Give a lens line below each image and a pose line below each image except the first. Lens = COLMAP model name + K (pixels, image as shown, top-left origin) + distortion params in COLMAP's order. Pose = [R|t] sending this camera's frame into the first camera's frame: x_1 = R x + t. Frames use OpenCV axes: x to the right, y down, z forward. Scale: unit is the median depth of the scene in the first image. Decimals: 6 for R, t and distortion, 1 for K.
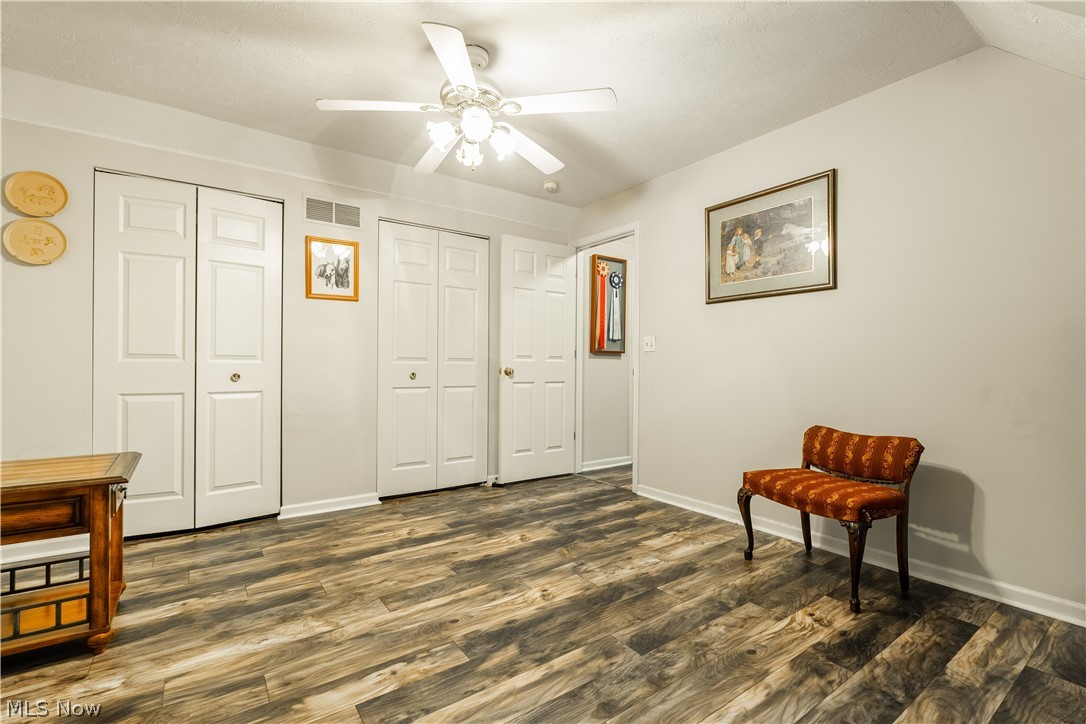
lens RADIAL K [[480.9, 0, 547.5], [0, 480.9, 363.3], [0, 0, 1]] dist [-0.005886, 0.000330]
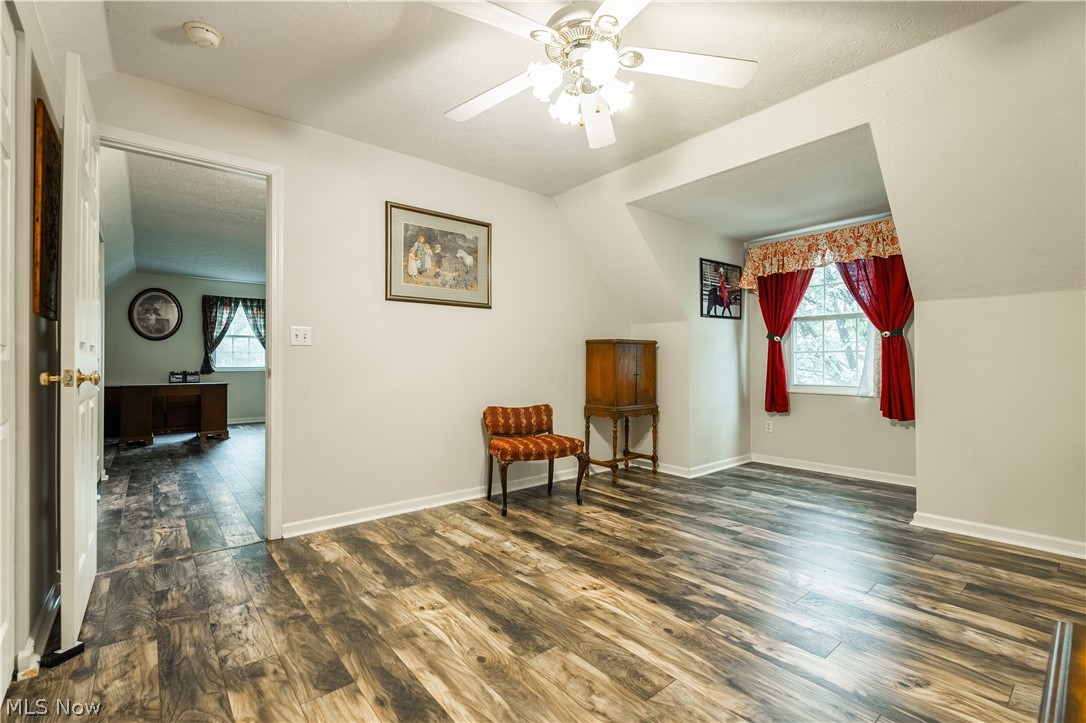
lens RADIAL K [[478.6, 0, 532.7], [0, 478.6, 360.2], [0, 0, 1]] dist [-0.003264, -0.000064]
pose [[-0.052843, 0.002817, 0.998599, -0.879540], [-0.003300, 0.999990, -0.002995, 0.000381], [-0.998597, -0.003453, -0.052833, 1.024944]]
